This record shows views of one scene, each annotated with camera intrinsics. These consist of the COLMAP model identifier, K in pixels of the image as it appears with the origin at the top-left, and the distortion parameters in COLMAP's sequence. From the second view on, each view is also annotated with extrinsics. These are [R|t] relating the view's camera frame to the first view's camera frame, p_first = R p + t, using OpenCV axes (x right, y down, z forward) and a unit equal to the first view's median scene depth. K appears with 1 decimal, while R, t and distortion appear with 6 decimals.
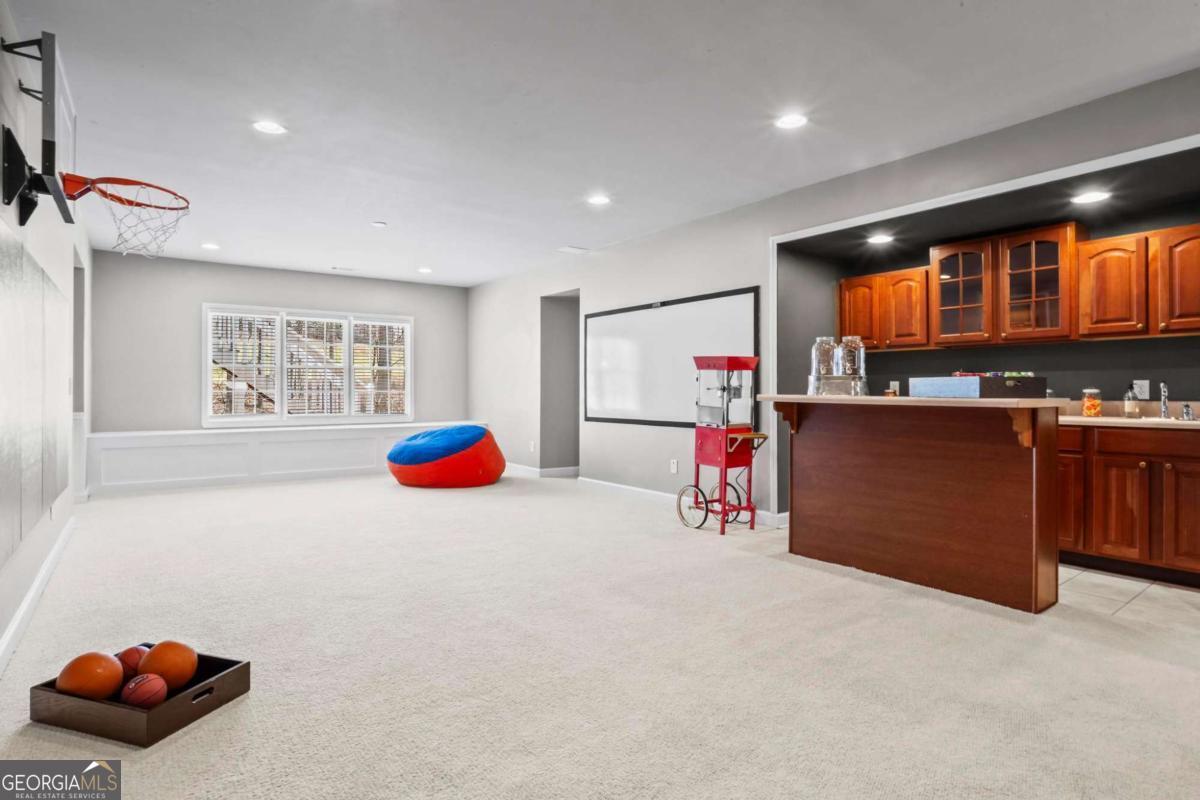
lens RADIAL K [[630.7, 0, 598.1], [0, 630.7, 394.1], [0, 0, 1]] dist [-0.003337, -0.000677]
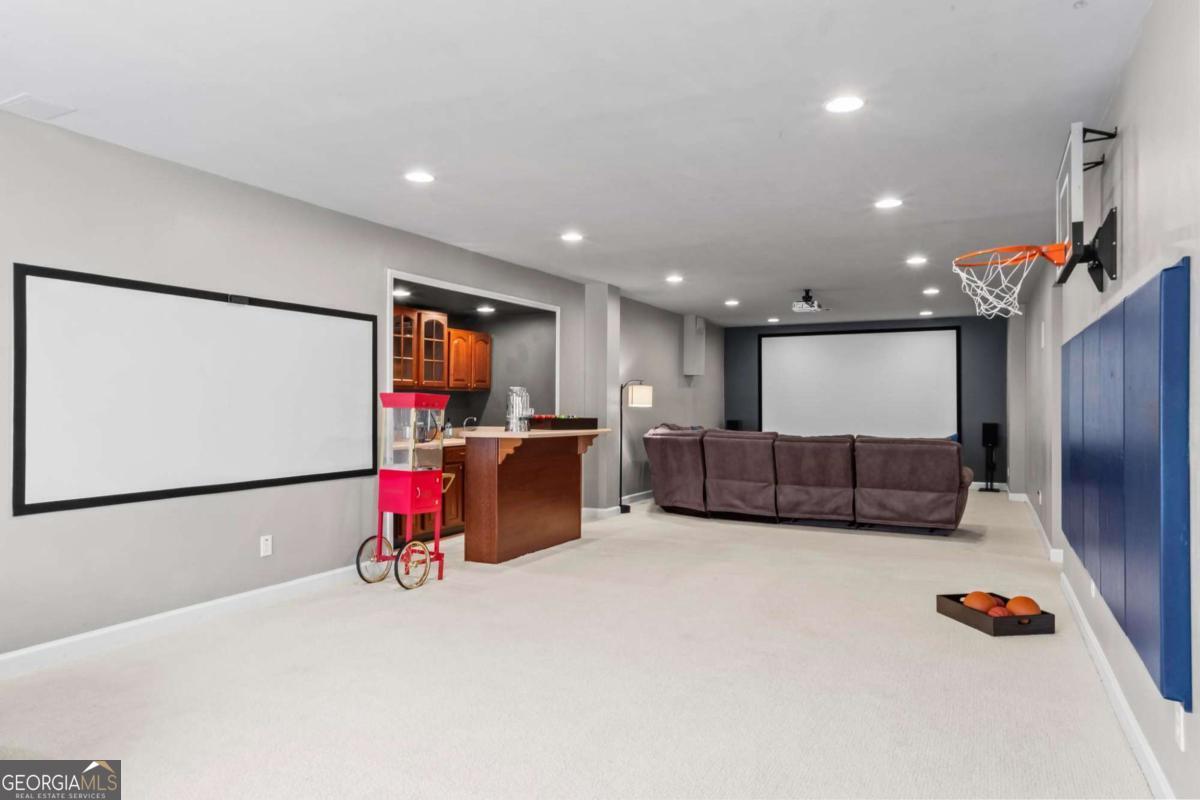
lens RADIAL K [[792.6, 0, 600.2], [0, 792.6, 400.1], [0, 0, 1]] dist [-0.002462, 0.000806]
pose [[-0.445928, 0.003360, 0.895063, -1.006188], [0.000437, 0.999994, -0.003536, -0.048511], [-0.895069, -0.001186, -0.445926, 1.331126]]
